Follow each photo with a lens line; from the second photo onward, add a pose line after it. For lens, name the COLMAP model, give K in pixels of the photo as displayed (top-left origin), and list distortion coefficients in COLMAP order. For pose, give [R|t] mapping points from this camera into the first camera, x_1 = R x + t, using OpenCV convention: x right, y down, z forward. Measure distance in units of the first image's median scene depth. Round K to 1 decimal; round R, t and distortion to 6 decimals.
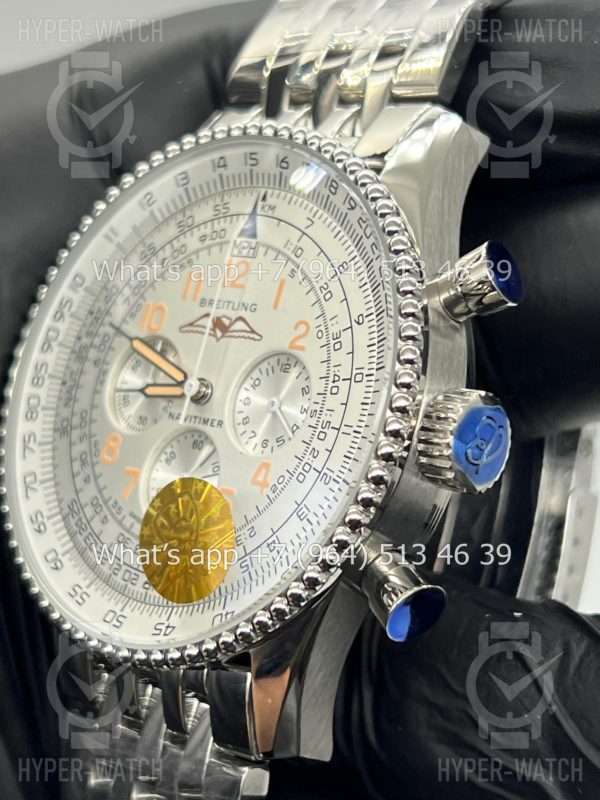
lens RADIAL K [[1901.8, 0, 300.0], [0, 1901.8, 403.3], [0, 0, 1]] dist [0.201073, 0.000000]
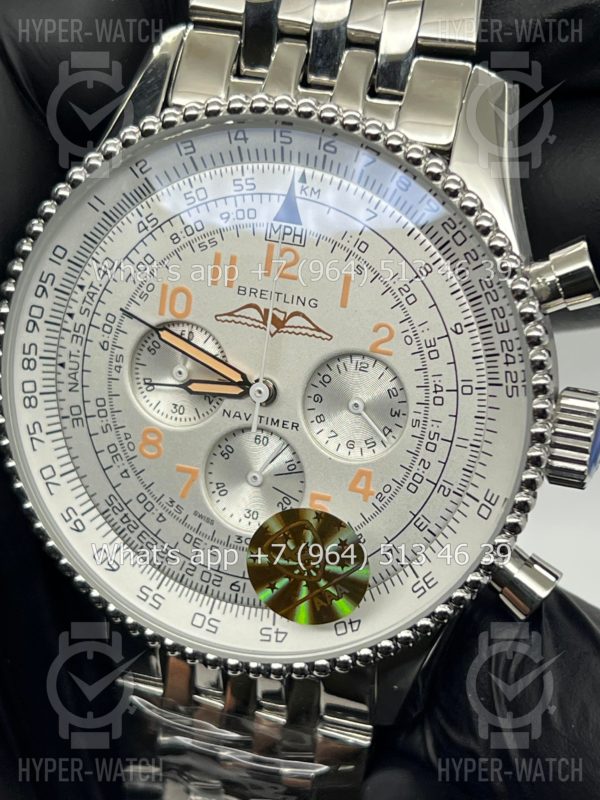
lens RADIAL K [[1901.8, 0, 297.3], [0, 1901.8, 402.7], [0, 0, 1]] dist [0.201073, 0.000000]
pose [[0.903113, -0.215287, 0.371535, -0.399682], [0.049078, 0.911317, 0.408771, -0.397698], [-0.426589, -0.350932, 0.833588, 0.188360]]
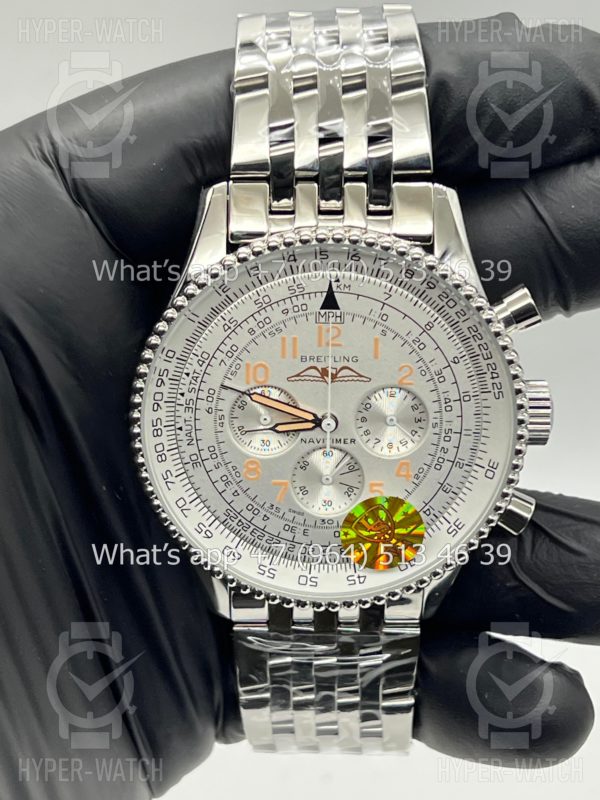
lens RADIAL K [[1901.8, 0, 300.0], [0, 1901.8, 401.5], [0, 0, 1]] dist [0.201073, 0.000000]
pose [[0.729686, -0.423214, 0.537074, -0.828783], [0.098683, 0.842401, 0.529737, -0.778378], [-0.676624, -0.333542, 0.656453, 0.090506]]
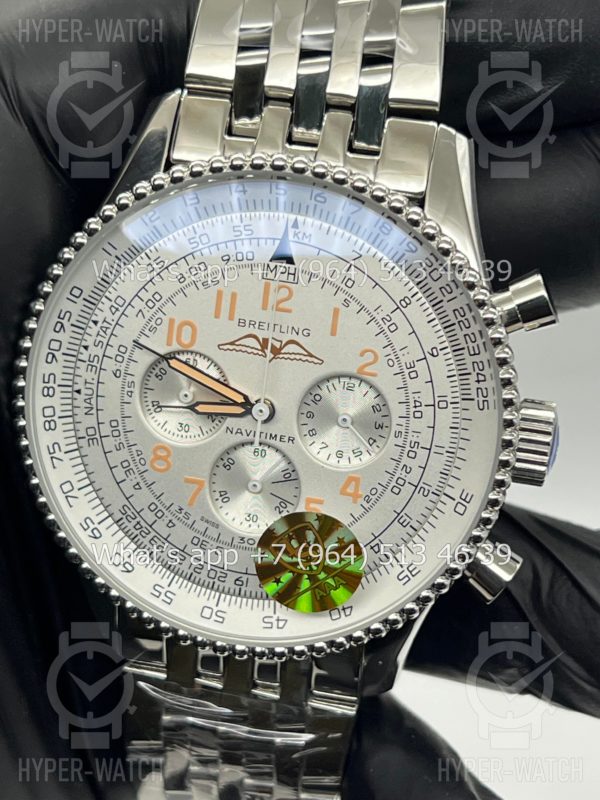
lens RADIAL K [[1901.8, 0, 296.8], [0, 1901.8, 400.1], [0, 0, 1]] dist [0.201073, 0.000000]
pose [[0.846518, -0.246907, 0.471640, -0.558789], [0.027870, 0.905281, 0.423899, -0.482372], [-0.531630, -0.345693, 0.773218, 0.140326]]
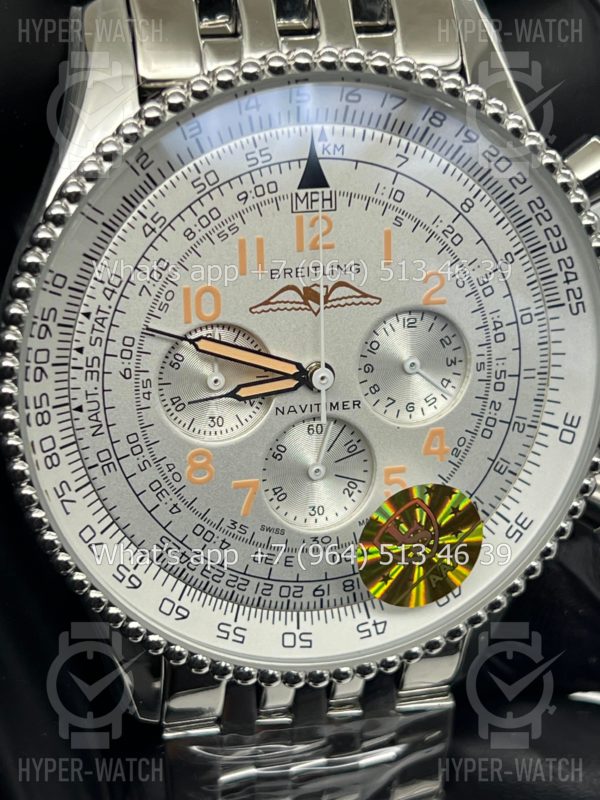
lens RADIAL K [[1901.8, 0, 294.6], [0, 1901.8, 402.1], [0, 0, 1]] dist [0.201073, 0.000000]
pose [[0.536121, -0.451032, 0.713544, -0.692551], [0.058558, 0.863125, 0.501584, -0.438511], [-0.842108, -0.227126, 0.489151, 0.584314]]
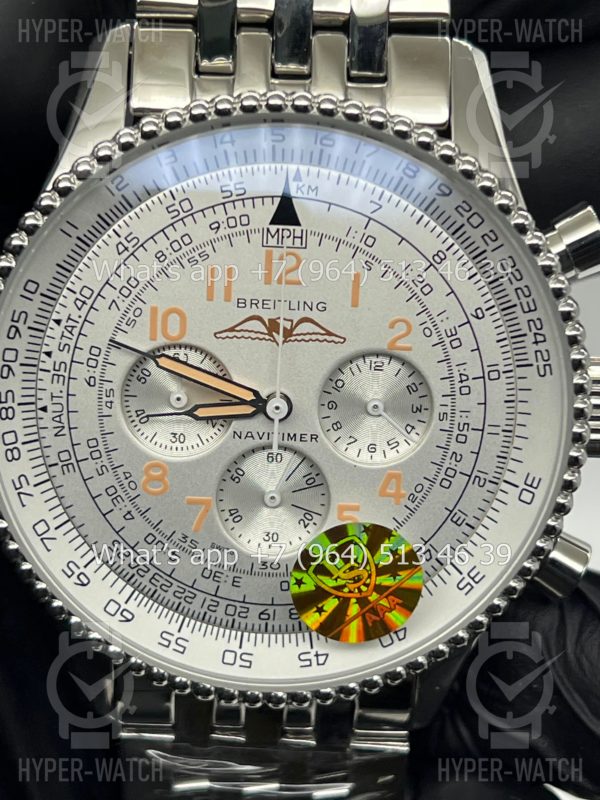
lens RADIAL K [[1901.8, 0, 297.0], [0, 1901.8, 401.7], [0, 0, 1]] dist [0.201073, 0.000000]
pose [[0.730310, -0.351304, 0.585861, -0.579638], [0.060882, 0.887690, 0.456399, -0.424235], [-0.680397, -0.297645, 0.669677, 0.391400]]
